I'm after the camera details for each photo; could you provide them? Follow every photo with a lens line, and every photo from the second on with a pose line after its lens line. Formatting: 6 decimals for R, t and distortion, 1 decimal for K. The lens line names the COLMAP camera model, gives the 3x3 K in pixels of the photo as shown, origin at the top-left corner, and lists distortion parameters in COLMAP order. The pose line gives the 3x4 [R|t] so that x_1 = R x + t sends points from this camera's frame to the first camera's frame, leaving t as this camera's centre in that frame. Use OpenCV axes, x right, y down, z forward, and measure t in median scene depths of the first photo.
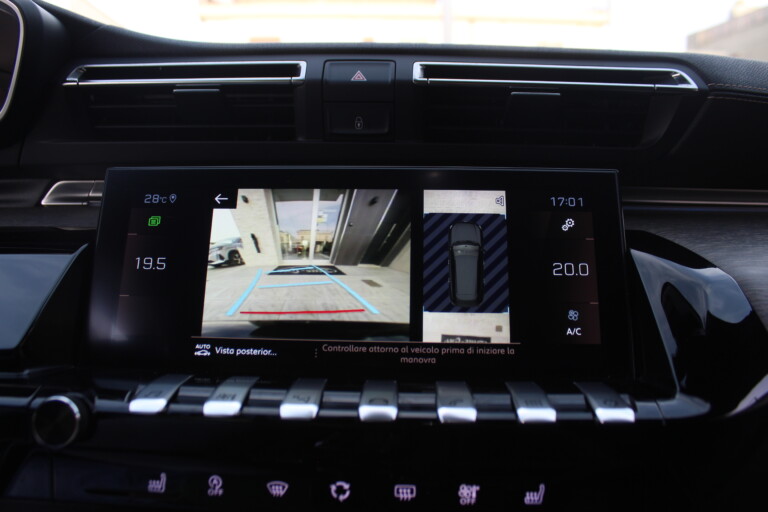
lens RADIAL K [[642.8, 0, 379.7], [0, 642.8, 248.5], [0, 0, 1]] dist [-0.169645, 0.153895]
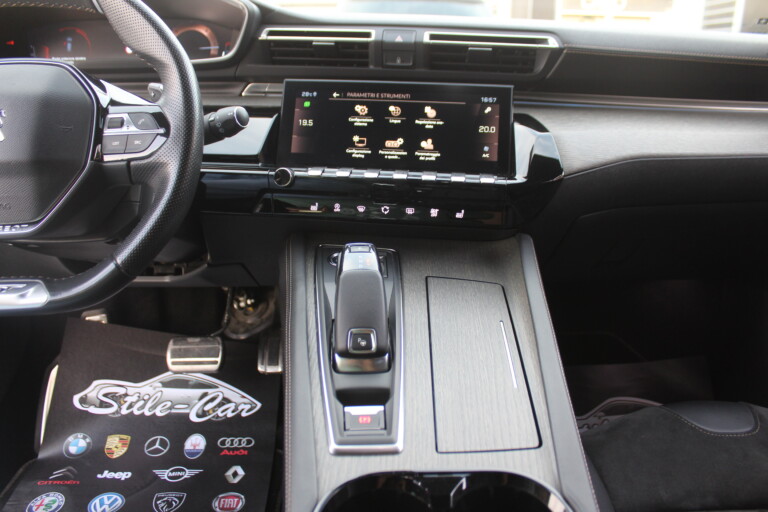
lens RADIAL K [[642.8, 0, 379.7], [0, 642.8, 248.5], [0, 0, 1]] dist [-0.169645, 0.153895]
pose [[0.996623, 0.038479, -0.072543, 0.102381], [-0.025523, 0.984814, 0.171727, 0.077116], [0.078049, -0.169296, 0.982470, -1.488054]]
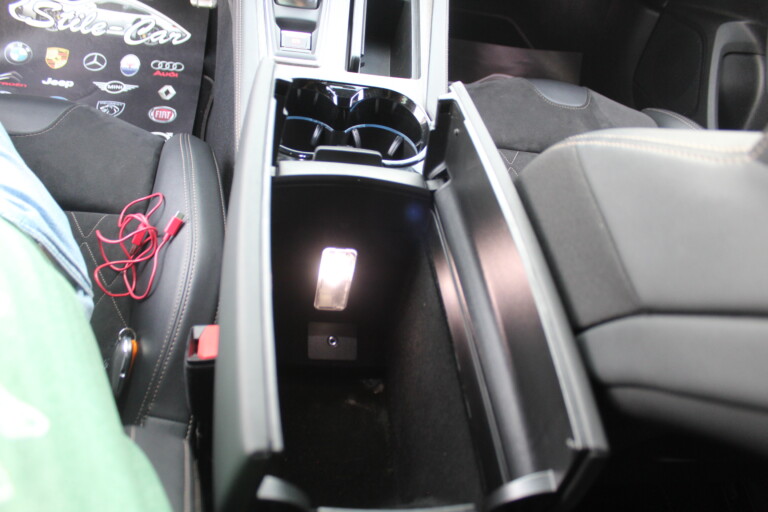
lens RADIAL K [[642.8, 0, 379.7], [0, 642.8, 248.5], [0, 0, 1]] dist [-0.169645, 0.153895]
pose [[0.978204, 0.164599, 0.126589, 0.089949], [-0.207591, 0.760966, 0.614684, -0.055489], [0.004847, -0.627565, 0.778549, -2.061080]]
